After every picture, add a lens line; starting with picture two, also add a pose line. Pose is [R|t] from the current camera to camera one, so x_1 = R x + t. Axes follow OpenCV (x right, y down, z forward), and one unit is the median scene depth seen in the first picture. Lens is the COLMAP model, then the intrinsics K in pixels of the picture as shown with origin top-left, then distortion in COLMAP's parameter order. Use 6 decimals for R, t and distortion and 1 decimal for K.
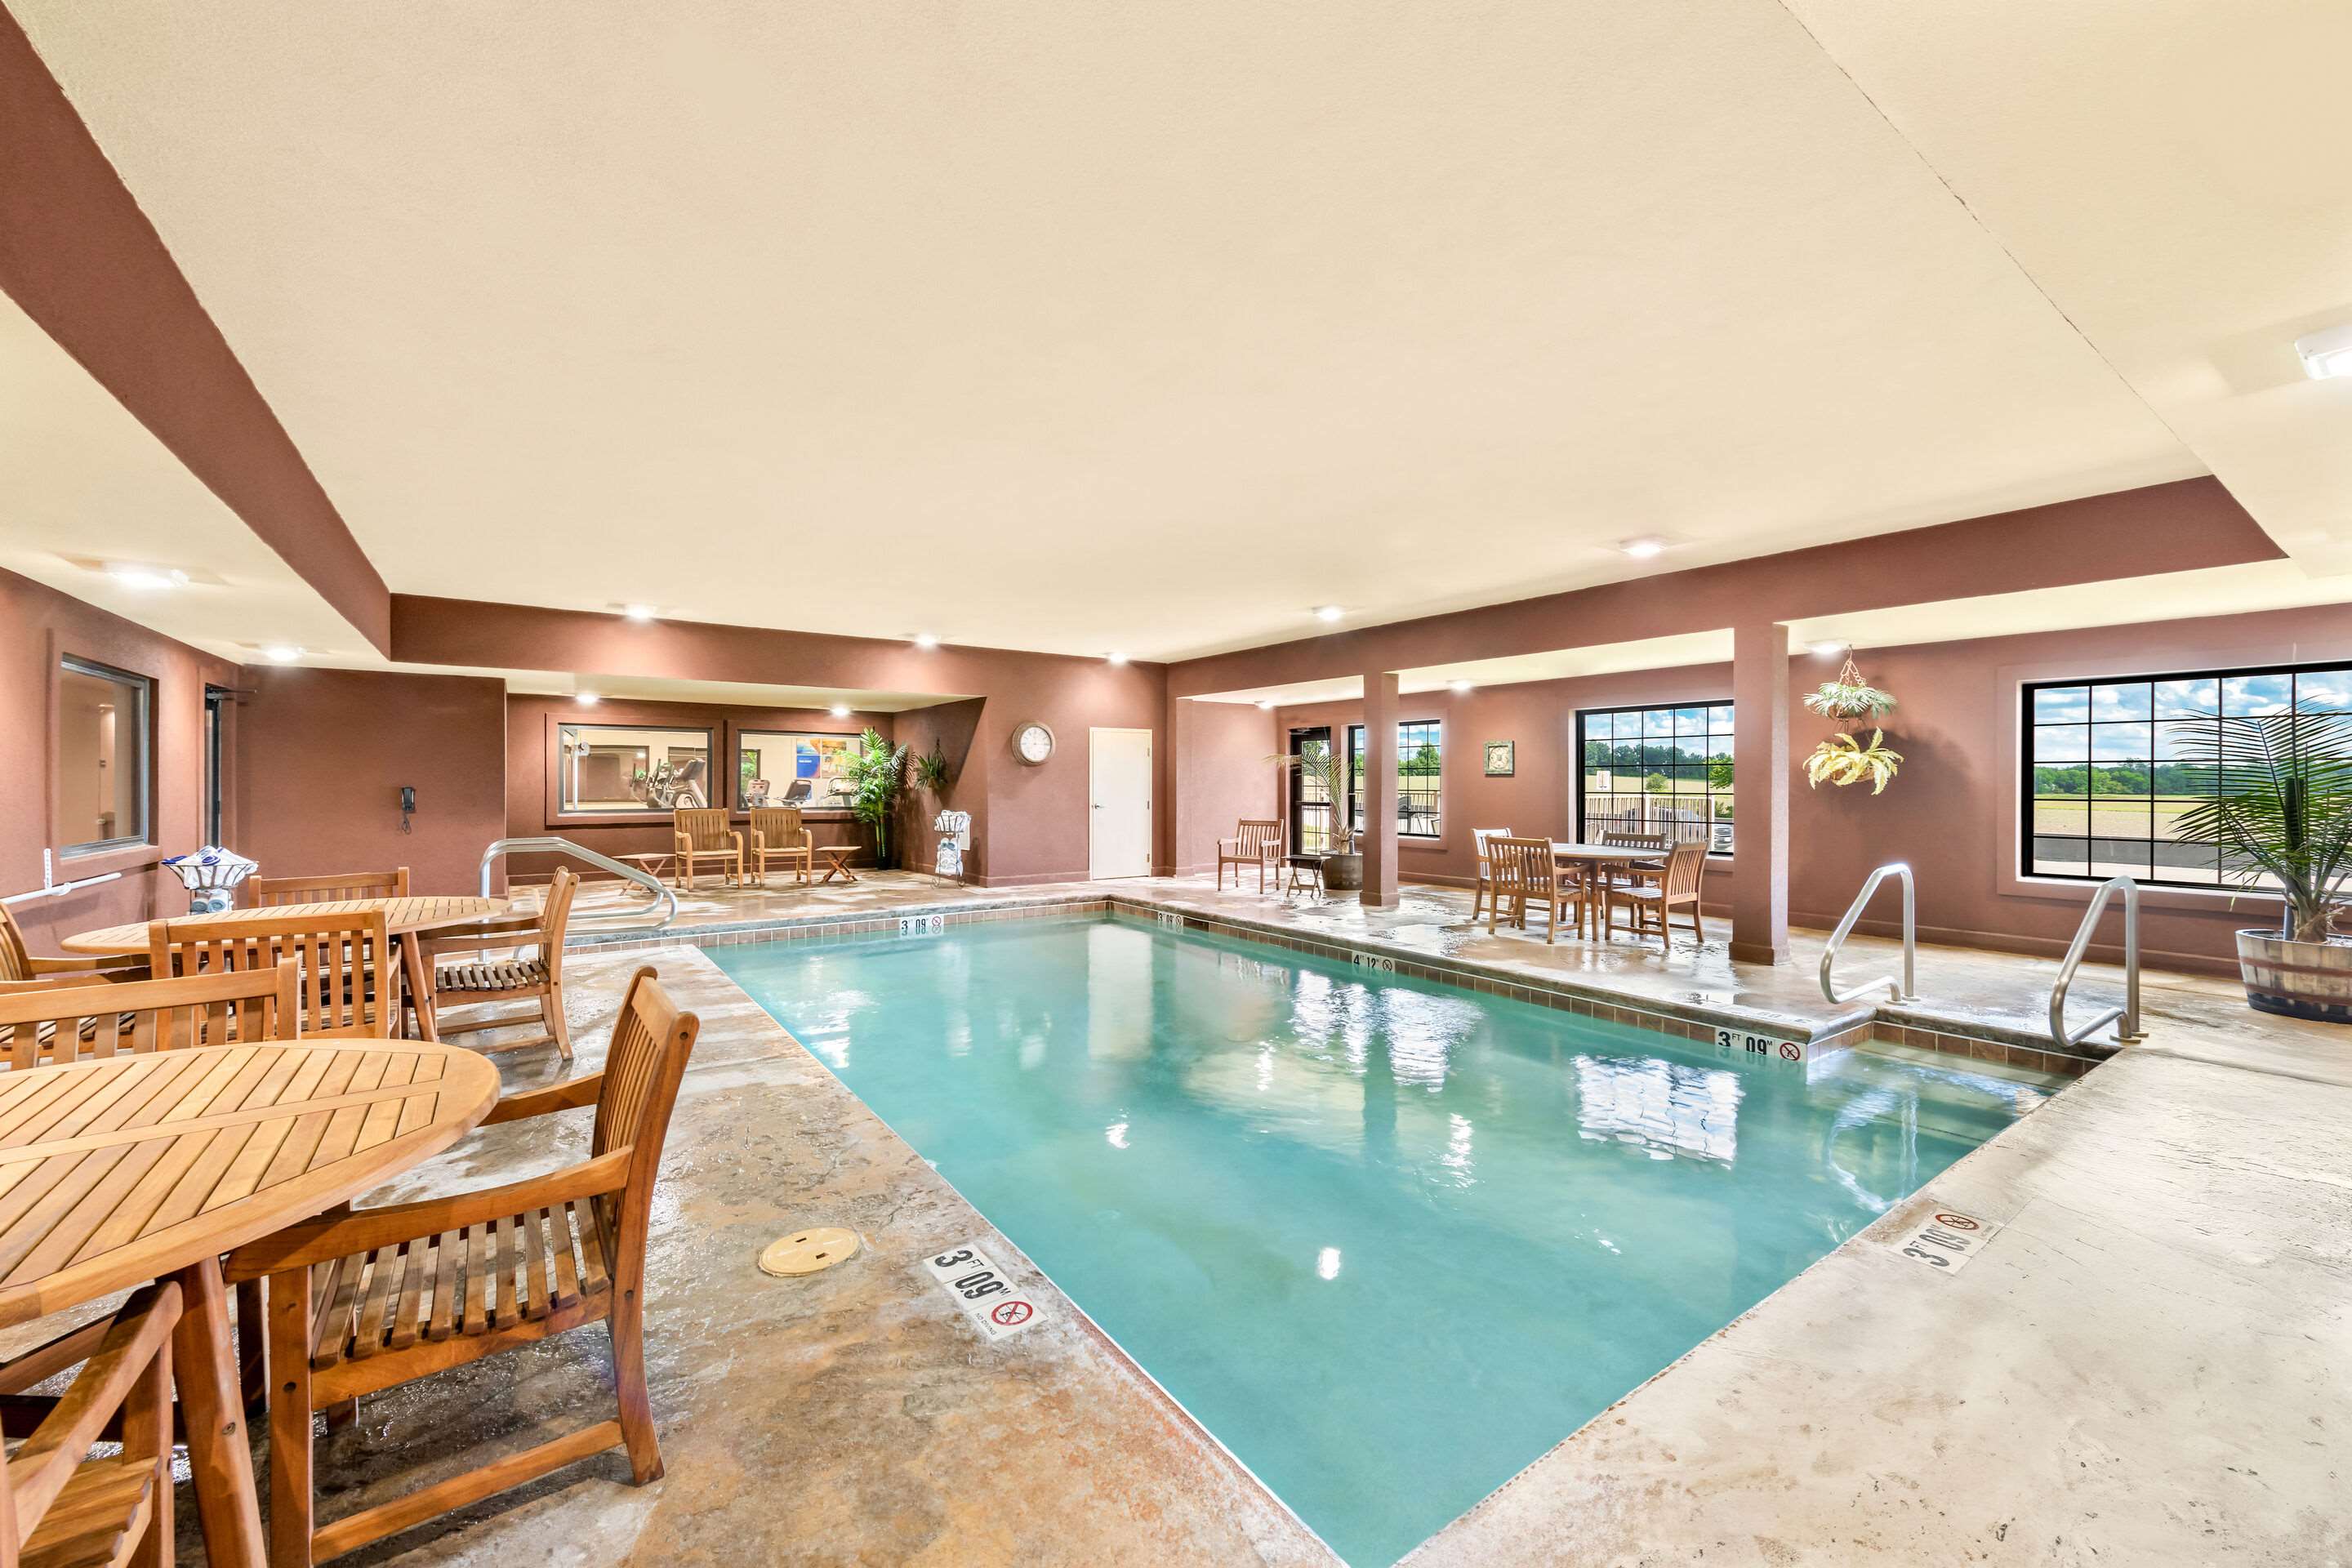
lens RADIAL K [[936.5, 0, 1179.8], [0, 936.5, 780.6], [0, 0, 1]] dist [0.012634, -0.001196]
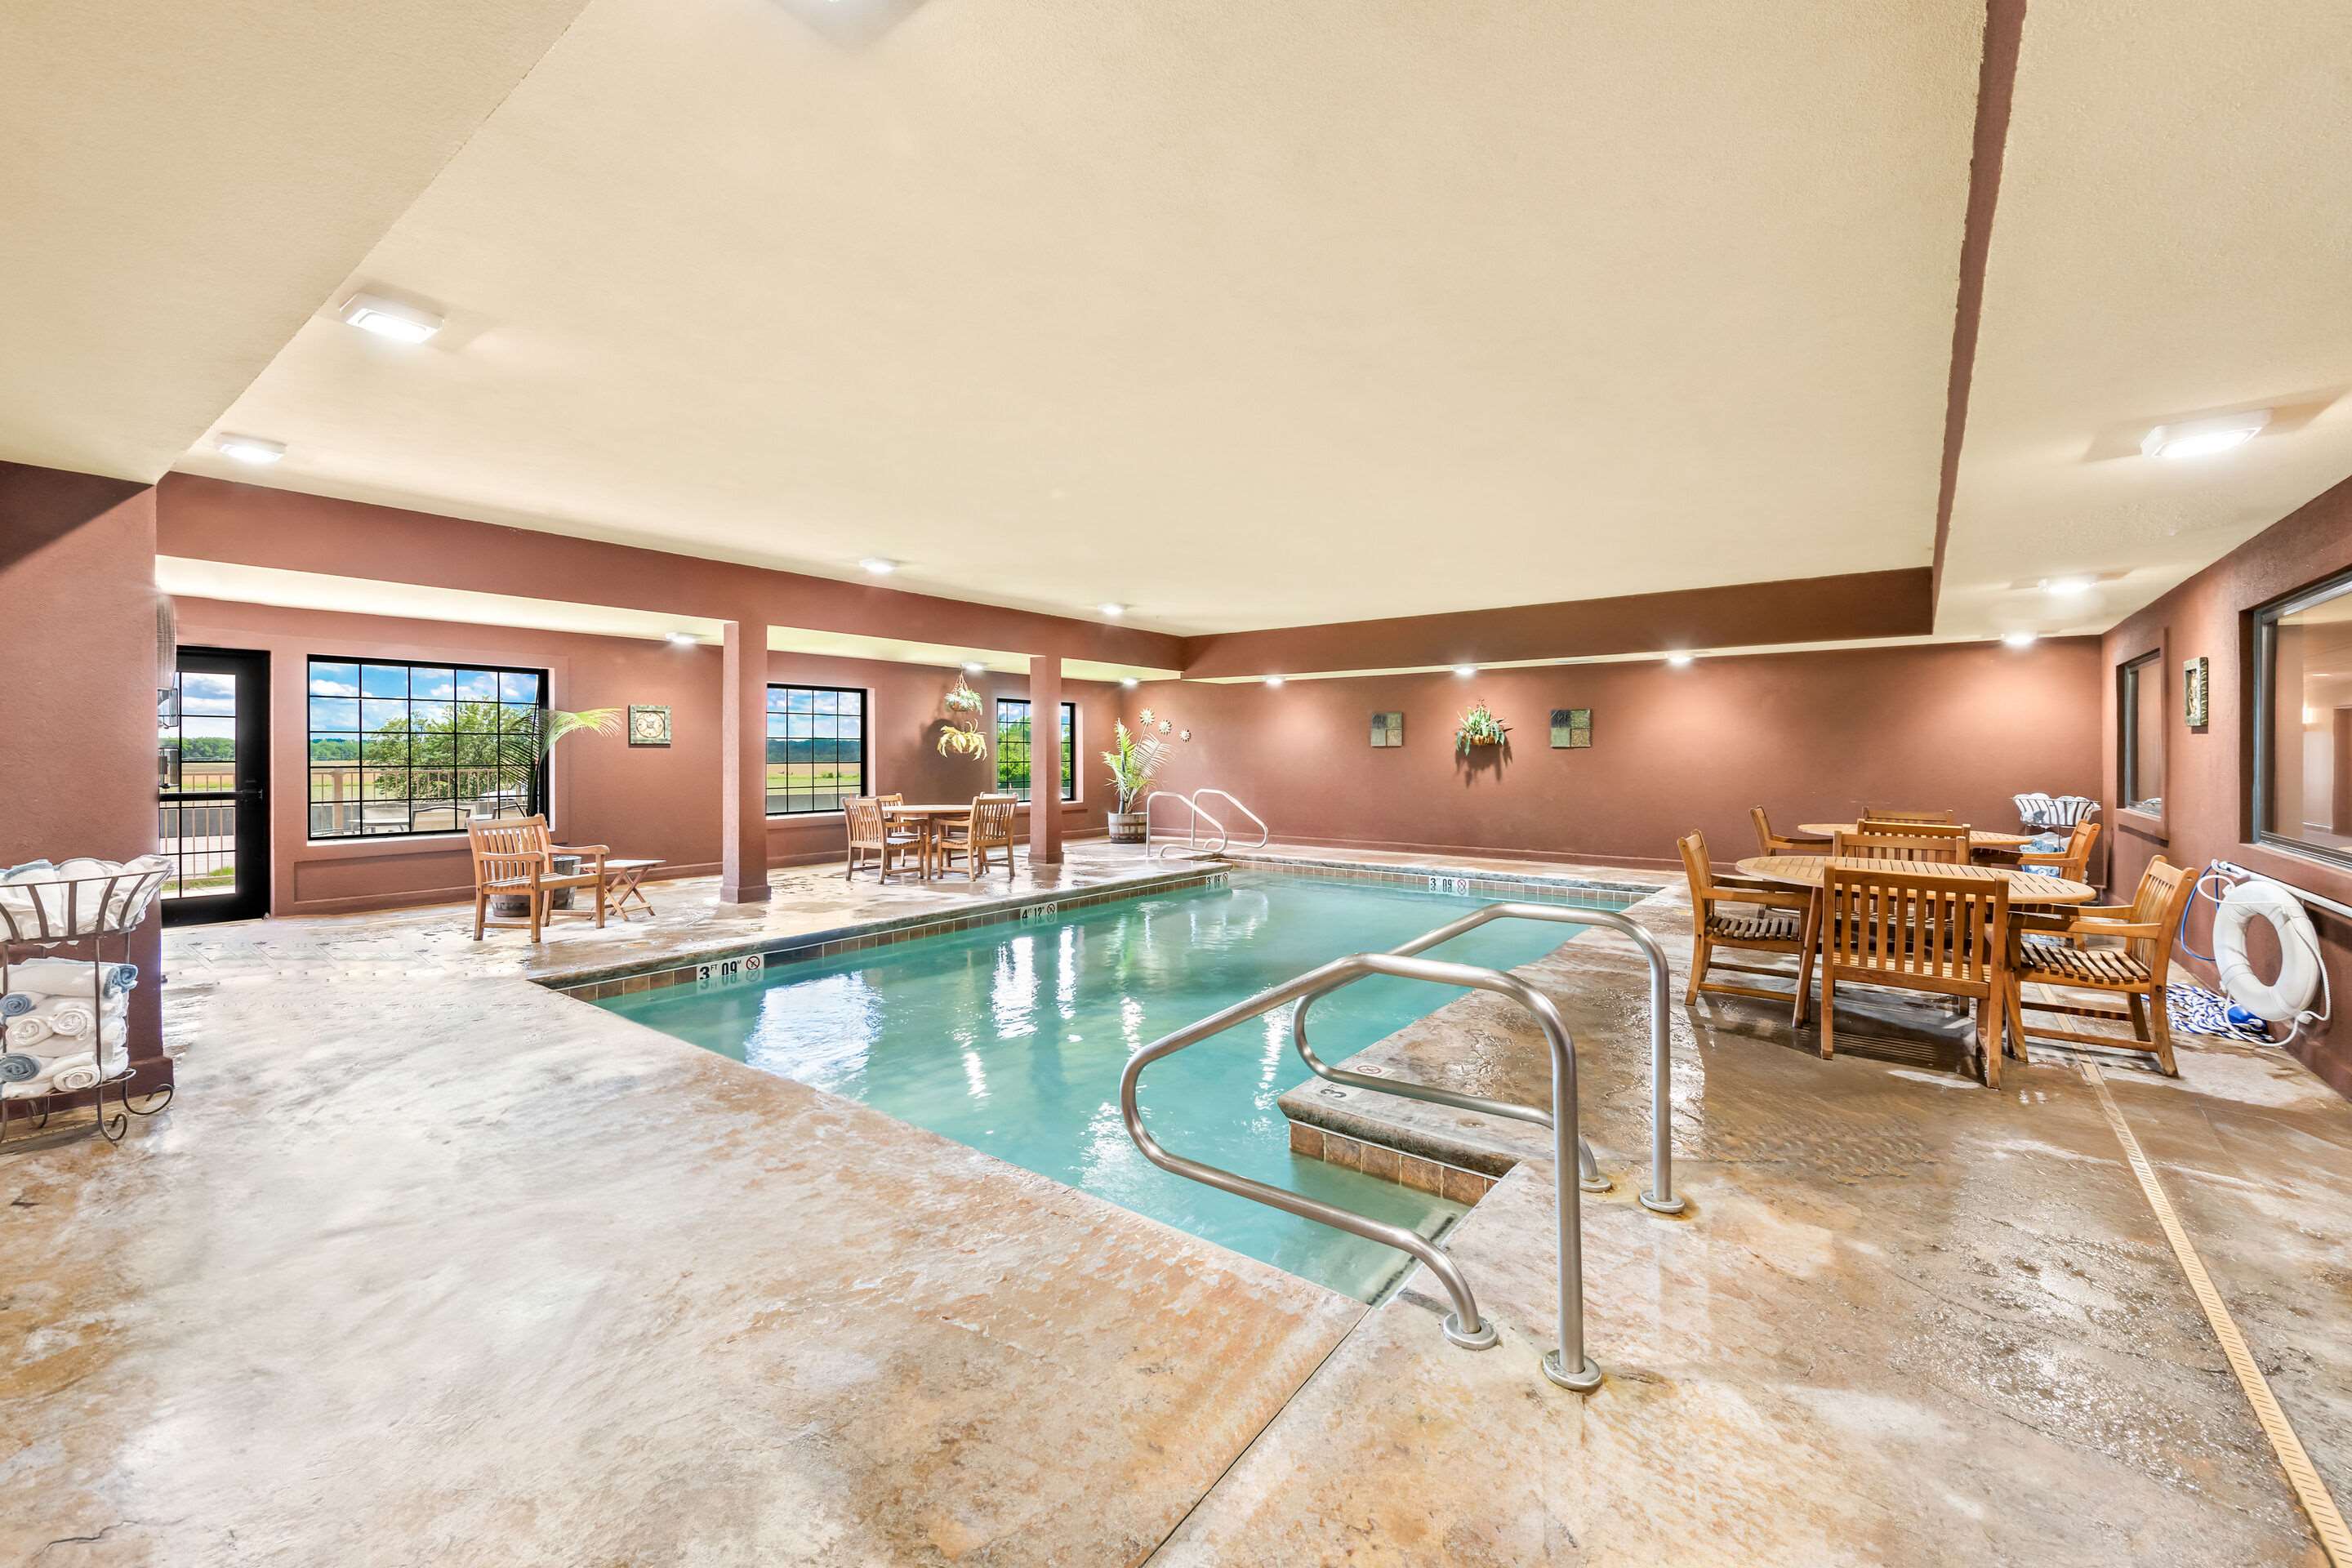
lens RADIAL K [[936.5, 0, 1181.4], [0, 936.5, 764.4], [0, 0, 1]] dist [0.012634, -0.001196]
pose [[-0.290360, -0.012853, 0.956831, -0.726201], [0.001665, 0.999901, 0.013937, 0.000653], [-0.956916, 0.005640, -0.290310, 0.911567]]
